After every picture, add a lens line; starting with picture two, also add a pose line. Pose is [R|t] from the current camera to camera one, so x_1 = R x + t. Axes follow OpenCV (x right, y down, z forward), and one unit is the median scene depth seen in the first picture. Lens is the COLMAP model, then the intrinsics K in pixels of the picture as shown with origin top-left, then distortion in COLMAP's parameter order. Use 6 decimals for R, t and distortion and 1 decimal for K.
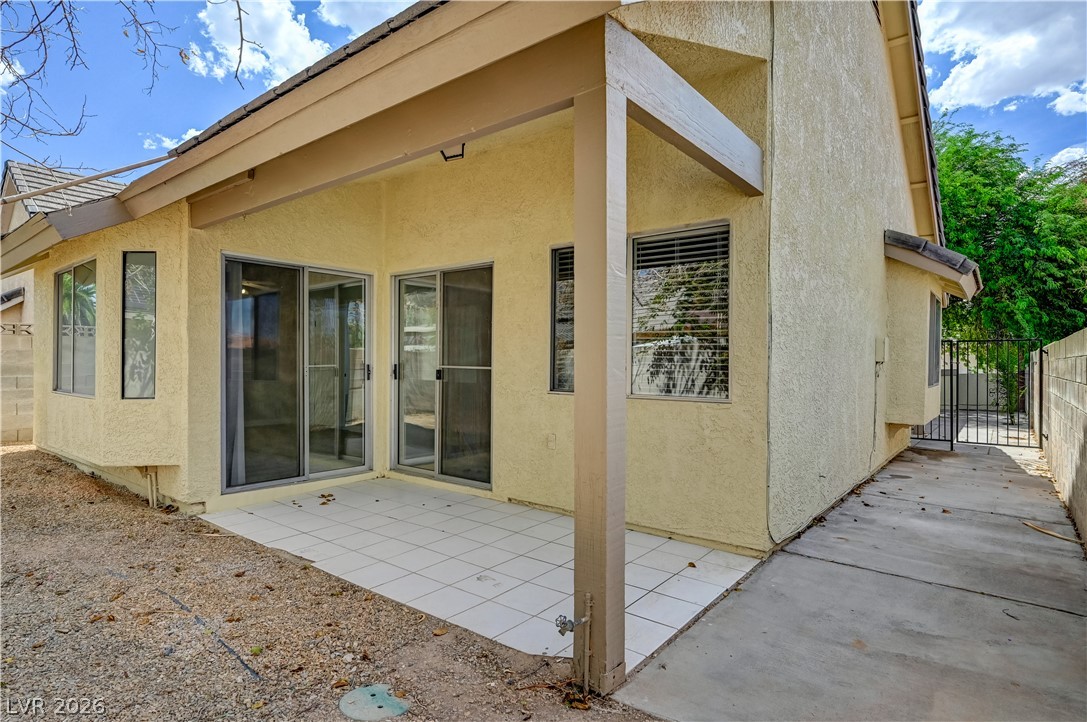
lens RADIAL K [[572.9, 0, 543.5], [0, 572.9, 361.0], [0, 0, 1]] dist [-0.017259, -0.000629]
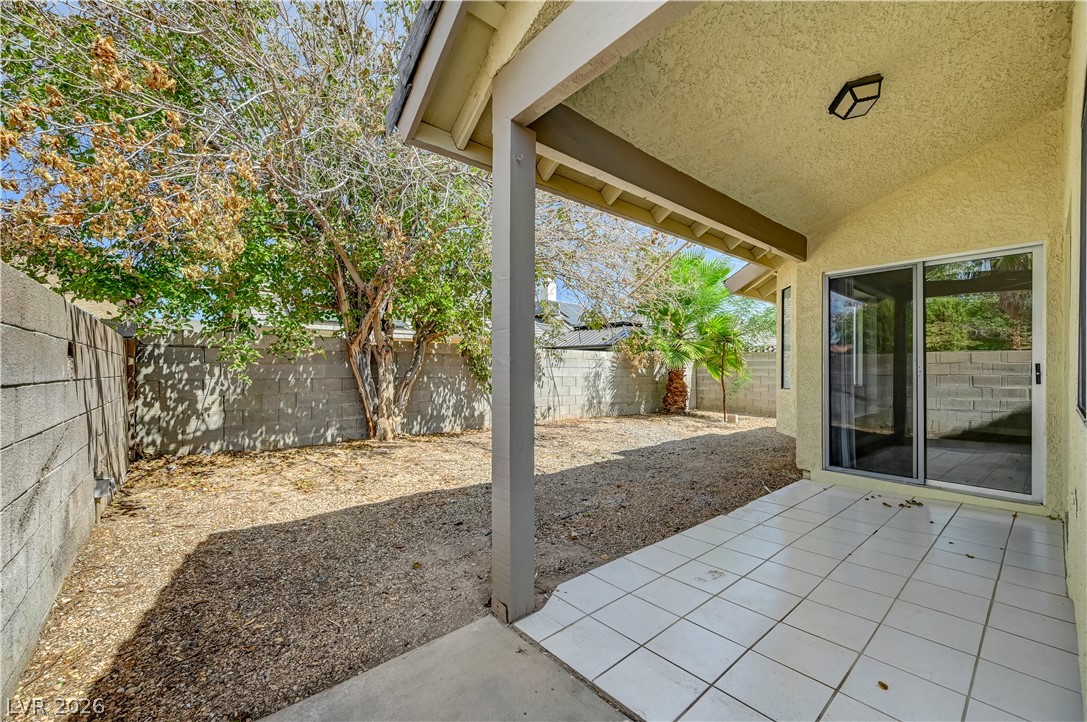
lens RADIAL K [[431.5, 0, 547.8], [0, 431.5, 368.4], [0, 0, 1]] dist [-0.000717, 0.000044]
pose [[-0.188158, -0.004738, -0.982127, 0.671882], [0.003533, 0.999979, -0.005501, 0.024720], [0.982132, -0.004505, -0.188137, 0.834521]]
